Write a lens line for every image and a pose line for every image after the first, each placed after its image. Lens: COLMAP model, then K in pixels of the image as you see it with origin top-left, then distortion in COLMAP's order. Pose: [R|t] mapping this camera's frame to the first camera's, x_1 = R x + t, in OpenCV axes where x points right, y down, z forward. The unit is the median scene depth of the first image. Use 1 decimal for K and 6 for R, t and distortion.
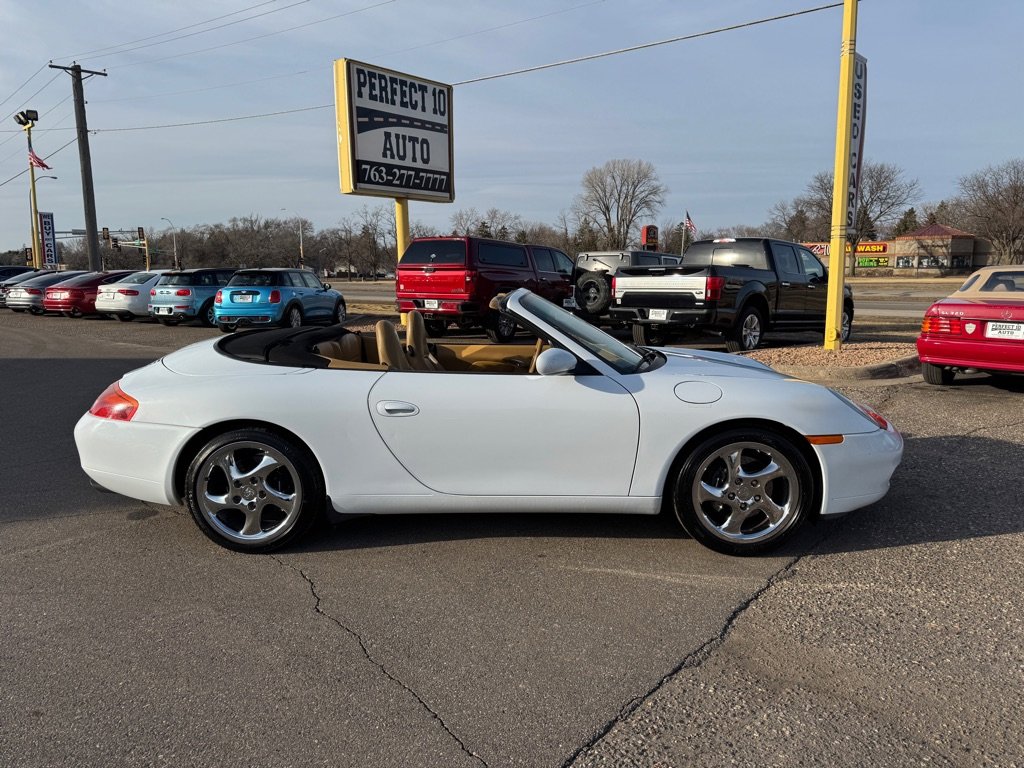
lens RADIAL K [[727.6, 0, 517.0], [0, 727.6, 381.0], [0, 0, 1]] dist [0.087588, -0.120127]
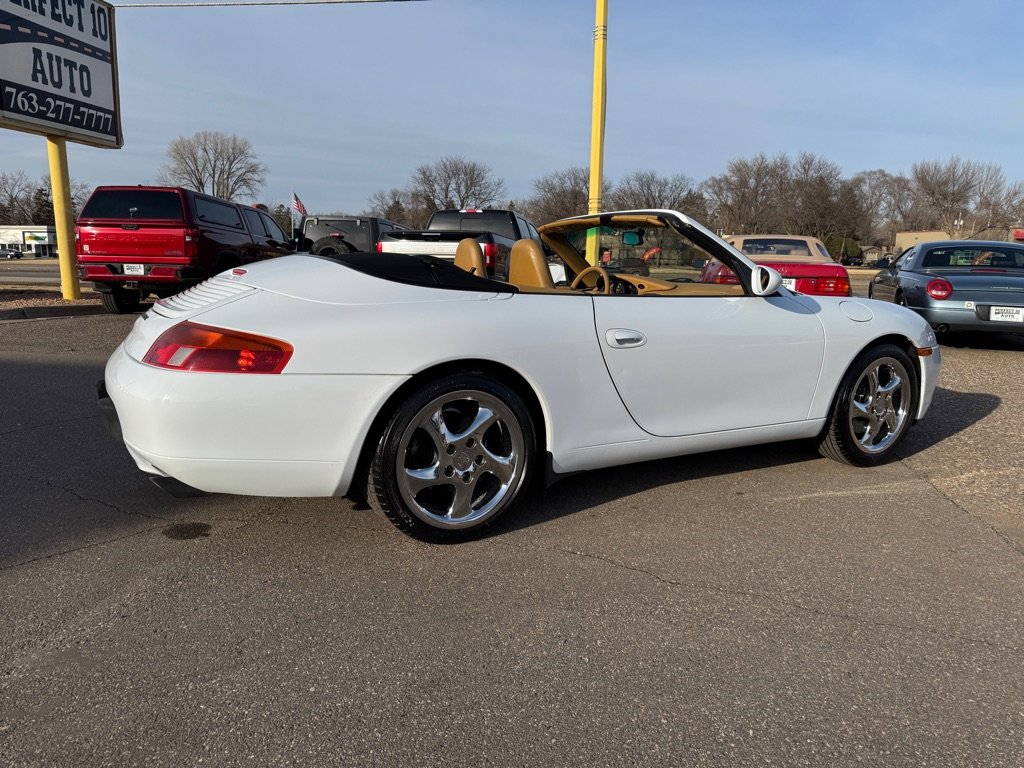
lens RADIAL K [[723.5, 0, 512.0], [0, 723.5, 384.0], [0, 0, 1]] dist [0.060501, -0.059867]
pose [[0.861947, -0.067276, 0.502516, -0.156988], [0.055454, 0.997720, 0.038455, 0.011462], [-0.503957, -0.005279, 0.863712, 0.078635]]
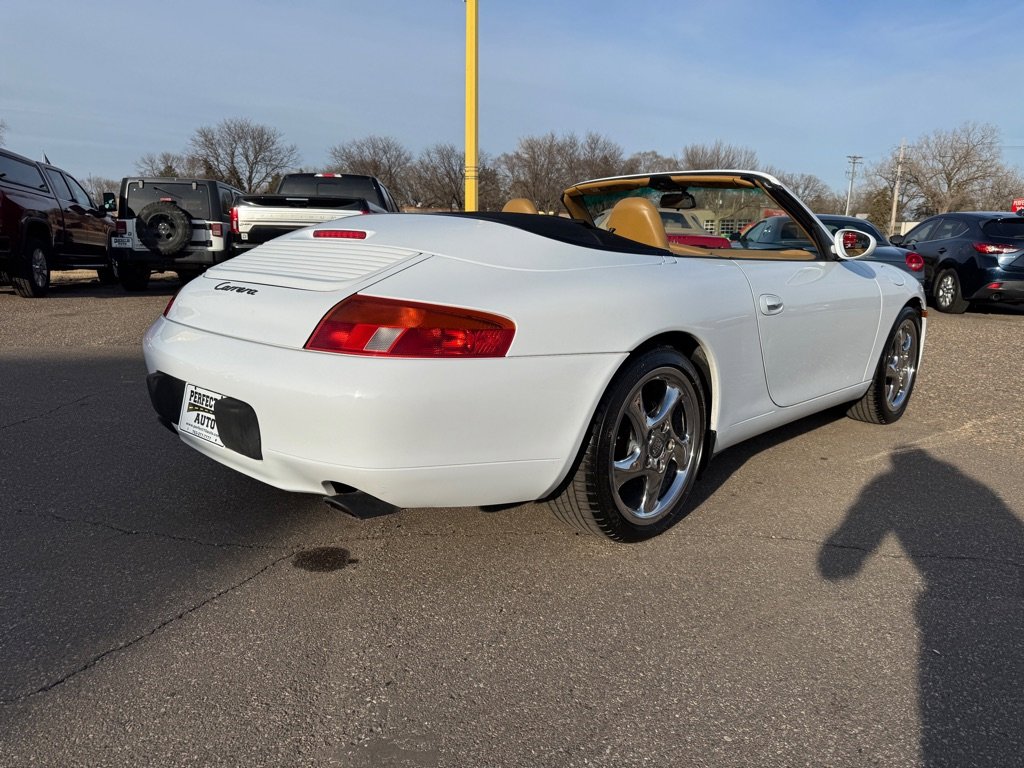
lens RADIAL K [[727.8, 0, 497.5], [0, 727.8, 389.3], [0, 0, 1]] dist [0.050731, -0.067932]
pose [[0.702192, -0.126136, 0.700726, -0.209496], [0.081704, 0.991956, 0.096685, 0.006251], [-0.707284, -0.010639, 0.706849, 0.147044]]
